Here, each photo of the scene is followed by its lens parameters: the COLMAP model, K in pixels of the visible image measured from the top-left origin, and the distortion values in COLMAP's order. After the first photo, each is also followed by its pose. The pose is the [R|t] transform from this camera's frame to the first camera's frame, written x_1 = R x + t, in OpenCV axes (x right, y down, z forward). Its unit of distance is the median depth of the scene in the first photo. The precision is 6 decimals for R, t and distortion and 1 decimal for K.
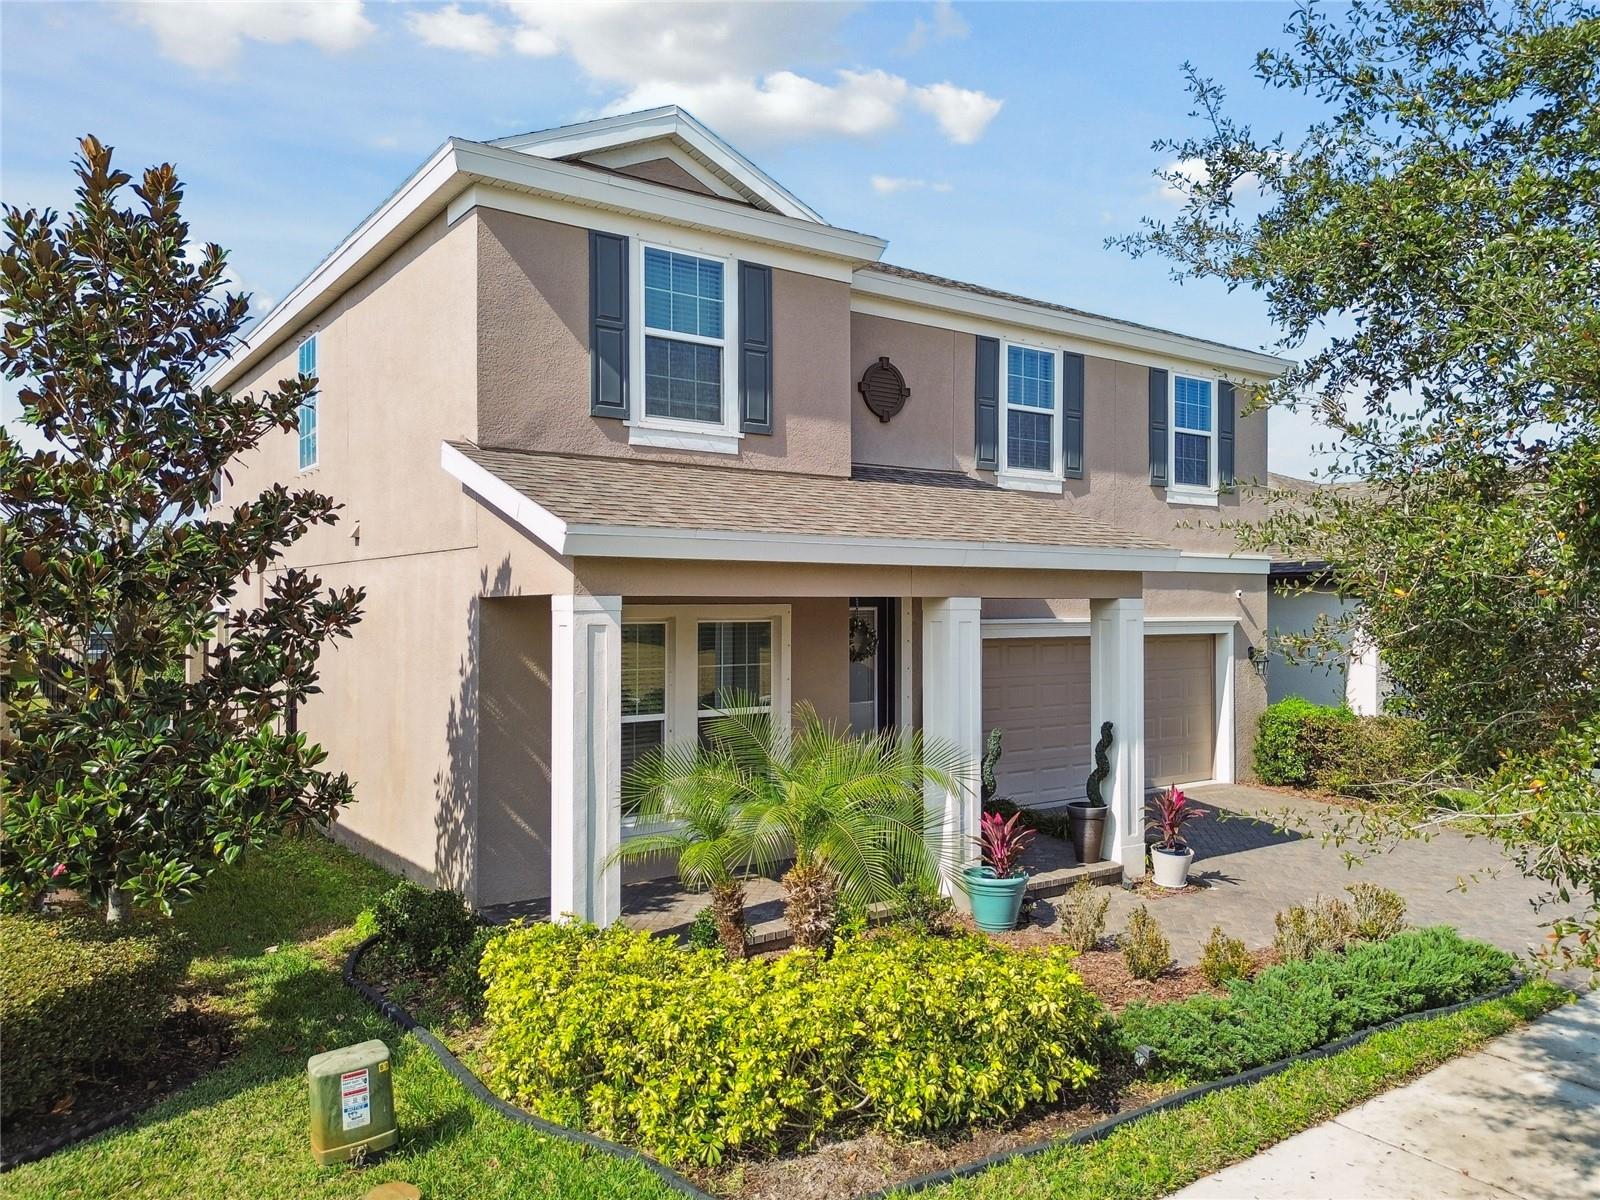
lens RADIAL K [[1137.0, 0, 816.1], [0, 1137.0, 619.3], [0, 0, 1]] dist [0.033721, -0.004532]
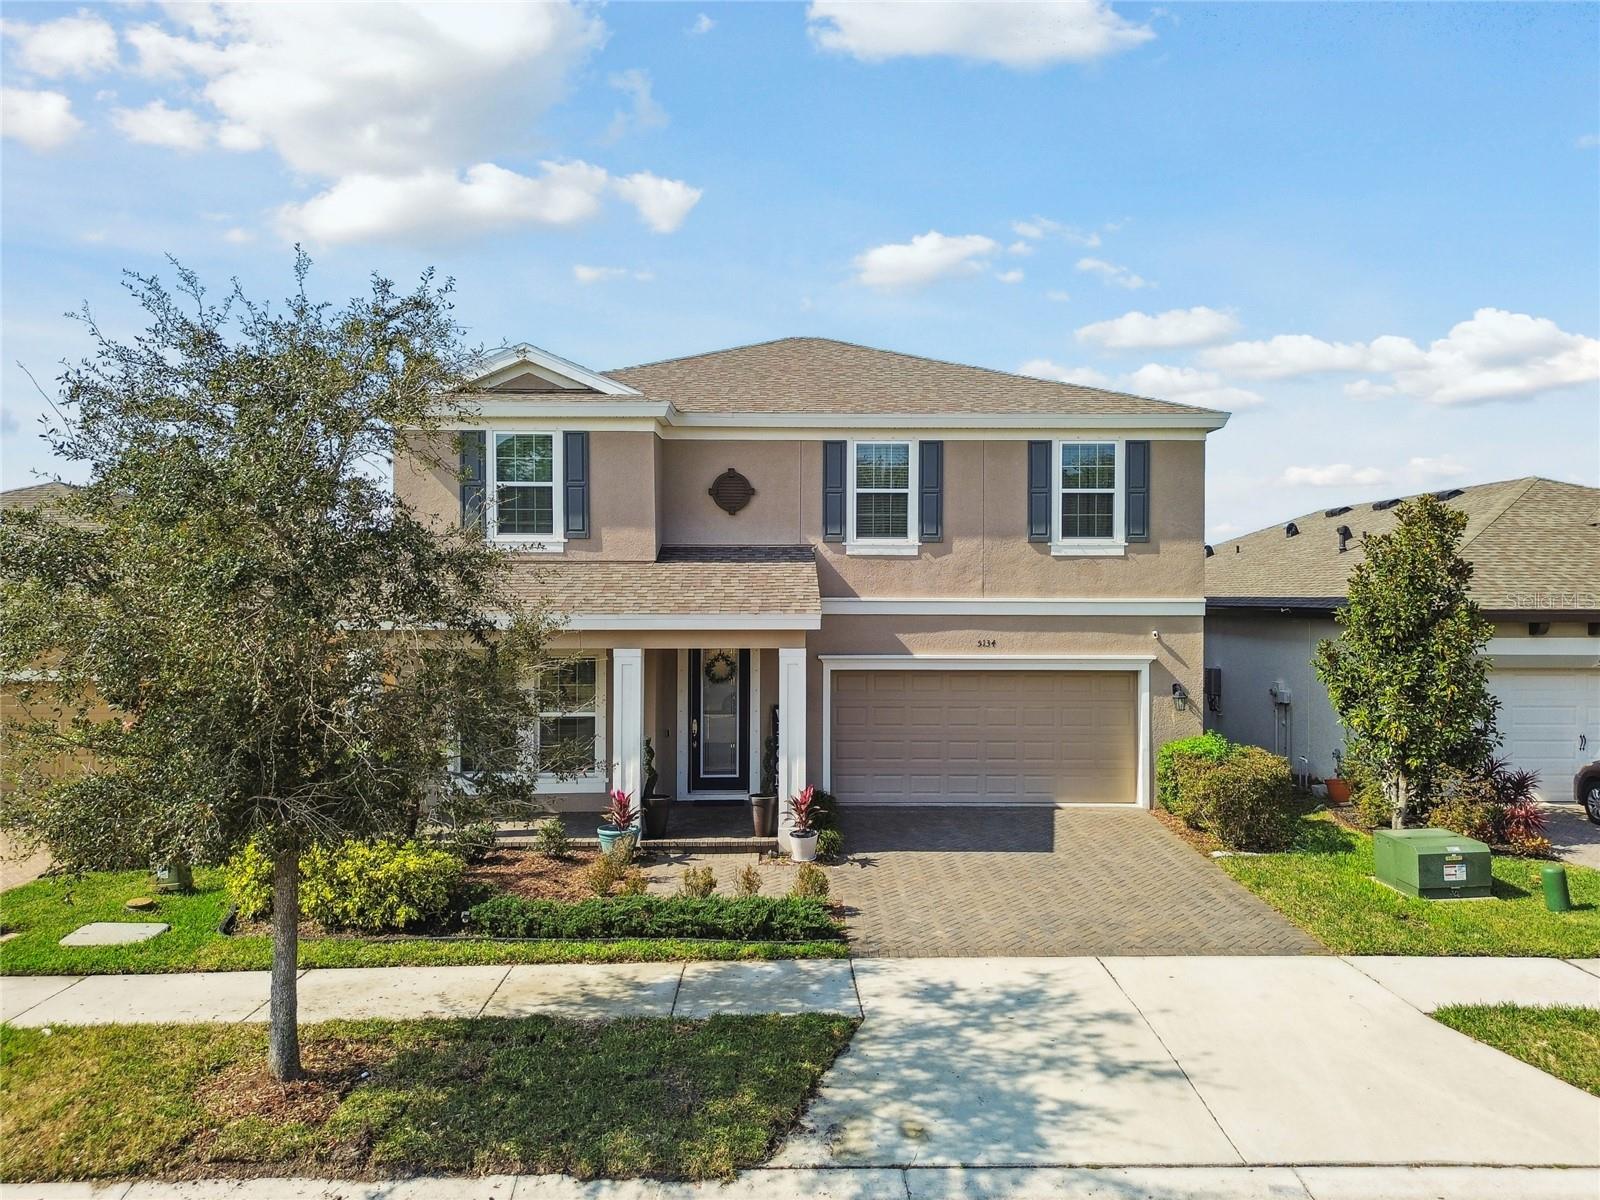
lens RADIAL K [[1109.5, 0, 817.1], [0, 1109.5, 624.7], [0, 0, 1]] dist [0.052005, -0.002363]
pose [[0.823936, 0.018821, -0.566370, 1.094690], [-0.009723, 0.999771, 0.019080, -0.075606], [0.566600, -0.010214, 0.823930, -0.086629]]
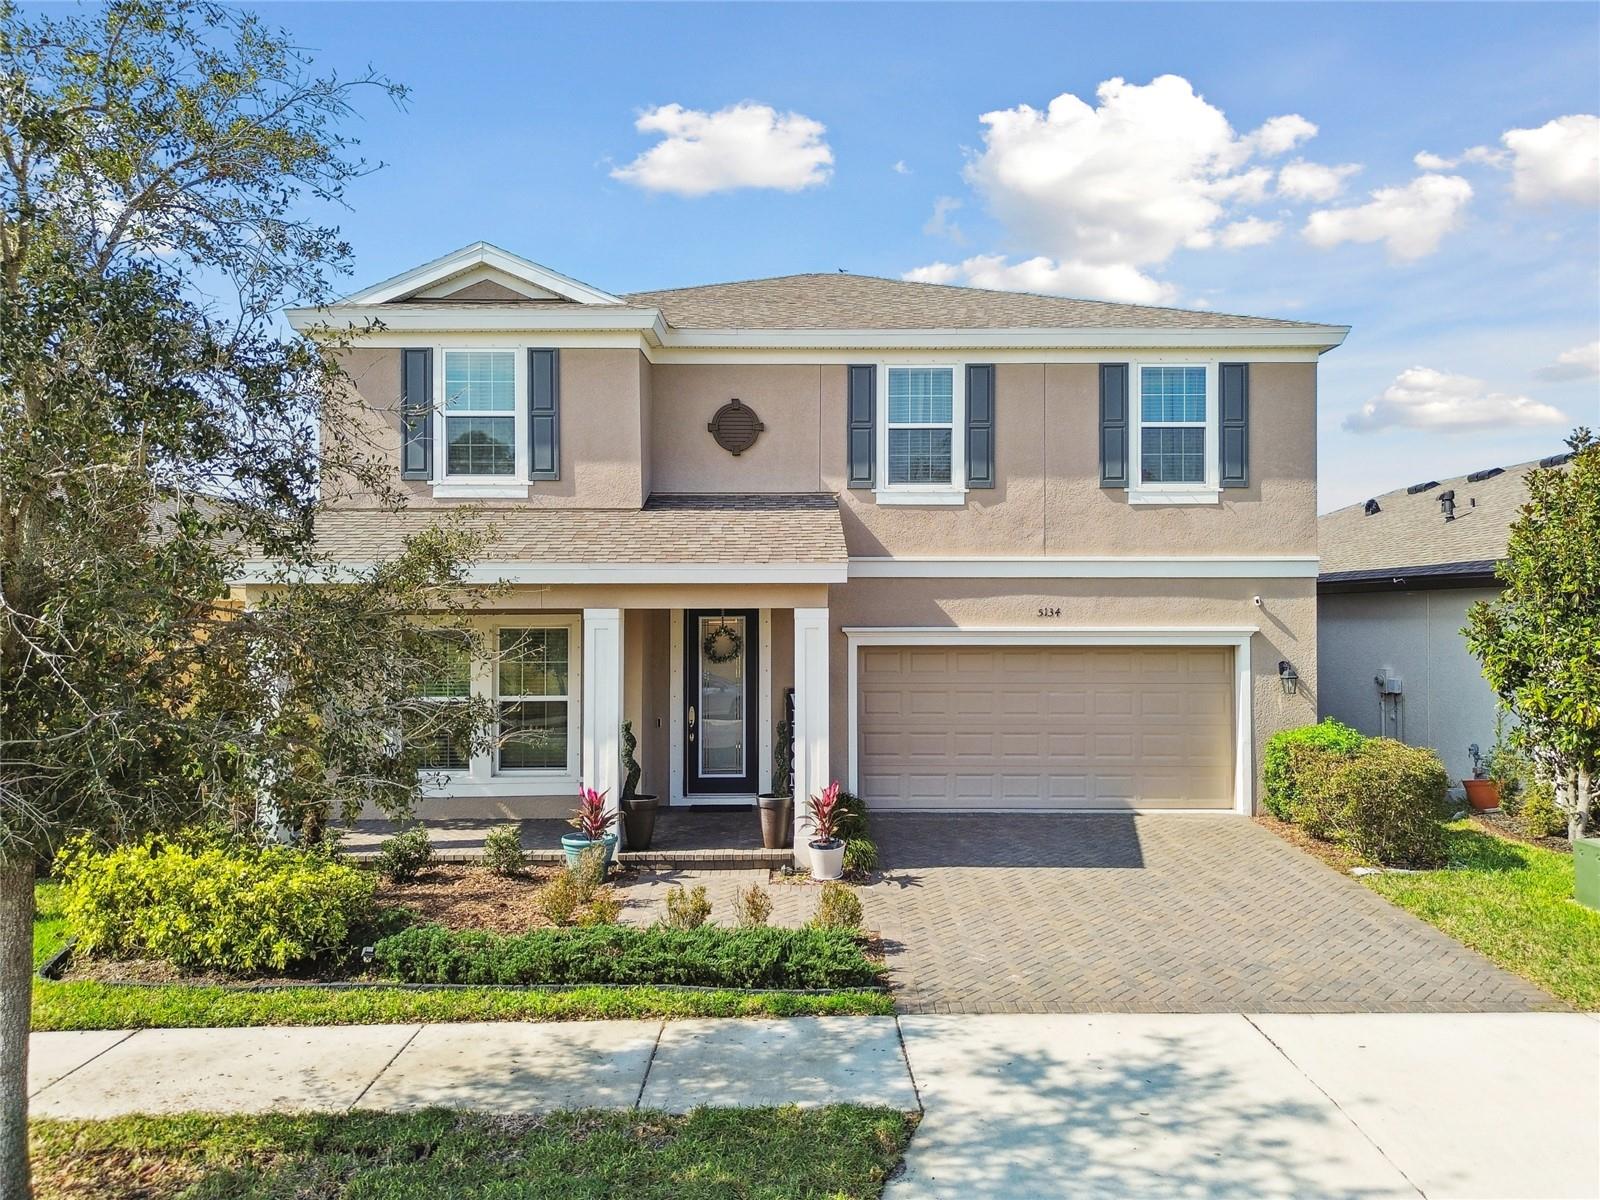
lens RADIAL K [[1121.1, 0, 818.9], [0, 1121.1, 625.5], [0, 0, 1]] dist [0.042417, -0.001864]
pose [[0.816806, 0.007414, -0.576865, 0.925776], [-0.006934, 0.999971, 0.003034, -0.005588], [0.576871, 0.001522, 0.816834, 0.143001]]
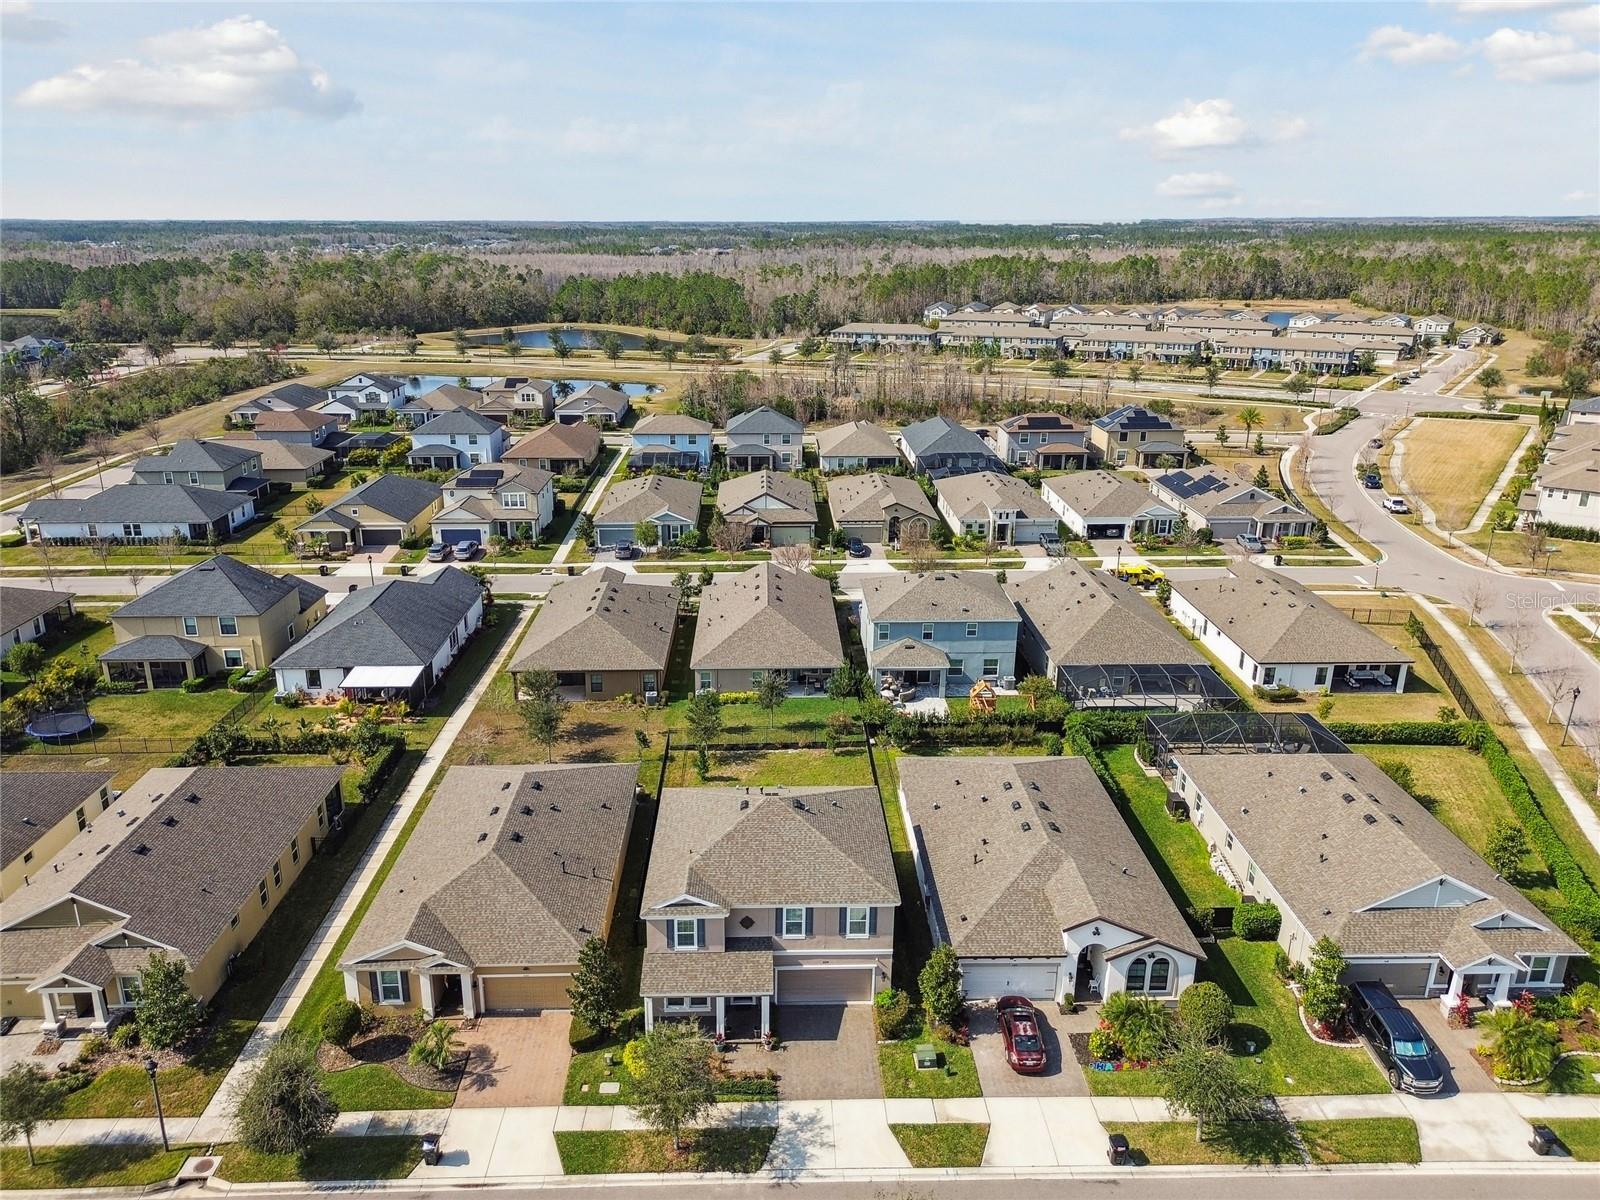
lens RADIAL K [[1087.4, 0, 808.3], [0, 1087.4, 635.2], [0, 0, 1]] dist [0.040623, -0.005180]
pose [[0.835041, 0.213624, -0.507021, 2.601724], [-0.037179, 0.941346, 0.335387, -3.214477], [0.548929, -0.261212, 0.794006, -2.348629]]
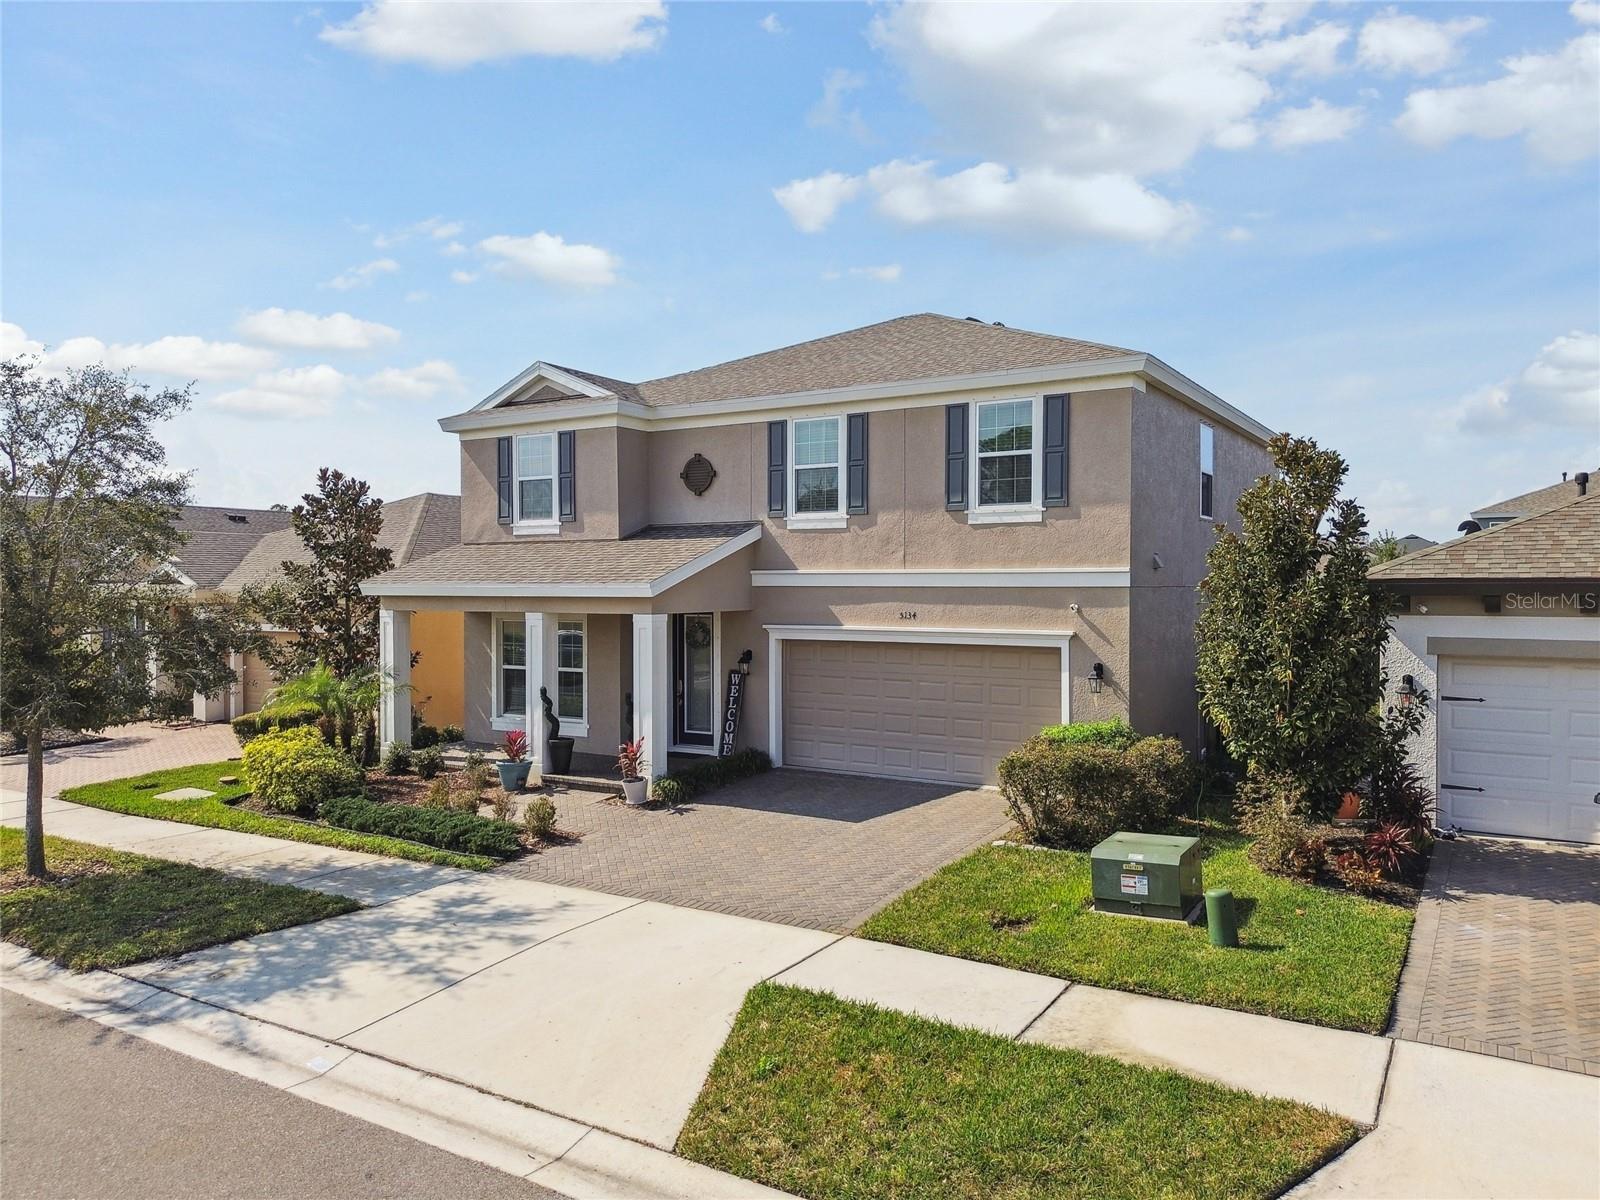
lens RADIAL K [[1114.6, 0, 827.1], [0, 1114.6, 626.5], [0, 0, 1]] dist [0.067849, -0.058737]
pose [[0.395420, 0.038000, -0.917714, 1.811850], [-0.010020, 0.999263, 0.037059, -0.062031], [0.918446, -0.005459, 0.395510, 0.657465]]
